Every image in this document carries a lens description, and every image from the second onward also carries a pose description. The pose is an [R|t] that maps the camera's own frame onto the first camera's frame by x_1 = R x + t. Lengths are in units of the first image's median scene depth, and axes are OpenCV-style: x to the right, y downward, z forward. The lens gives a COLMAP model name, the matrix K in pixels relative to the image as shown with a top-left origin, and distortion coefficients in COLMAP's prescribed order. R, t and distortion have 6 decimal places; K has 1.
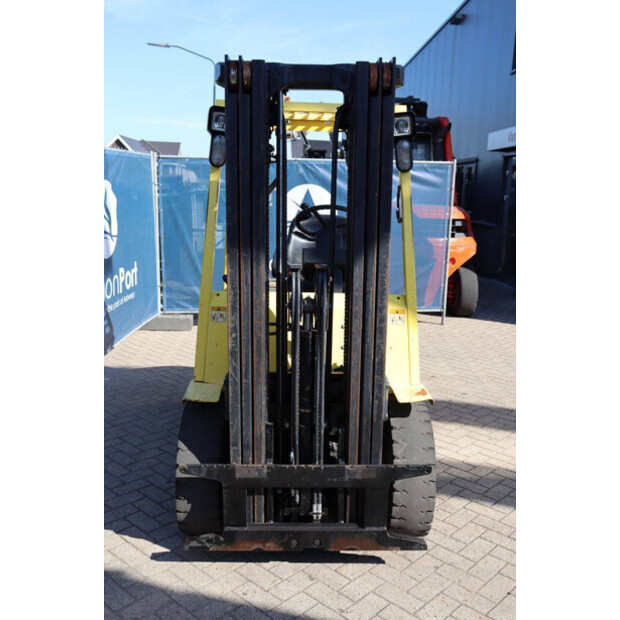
lens RADIAL K [[588.9, 0, 310.0], [0, 588.9, 310.0], [0, 0, 1]] dist [-0.052798, -0.000866]
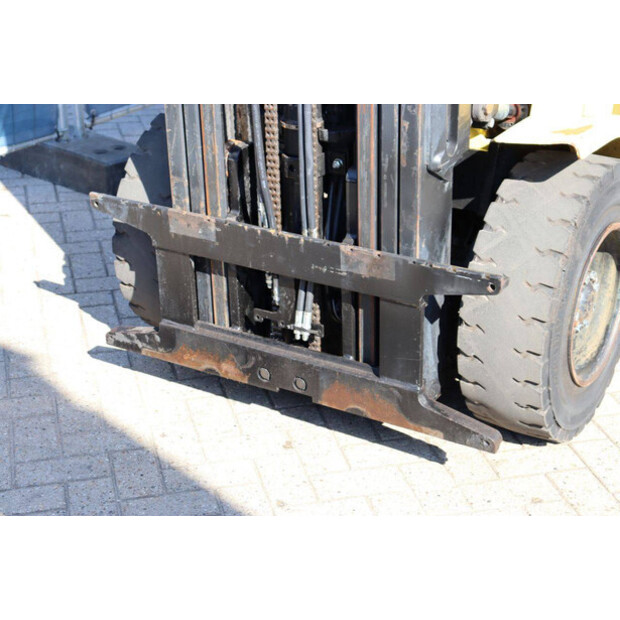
lens RADIAL K [[1167.5, 0, 310.0], [0, 1167.5, 310.0], [0, 0, 1]] dist [0.049257, 0.065317]
pose [[0.854536, 0.203988, -0.477658, 0.509639], [-0.077555, 0.959451, 0.270995, 0.048382], [0.513569, -0.194530, 0.835706, 0.136298]]
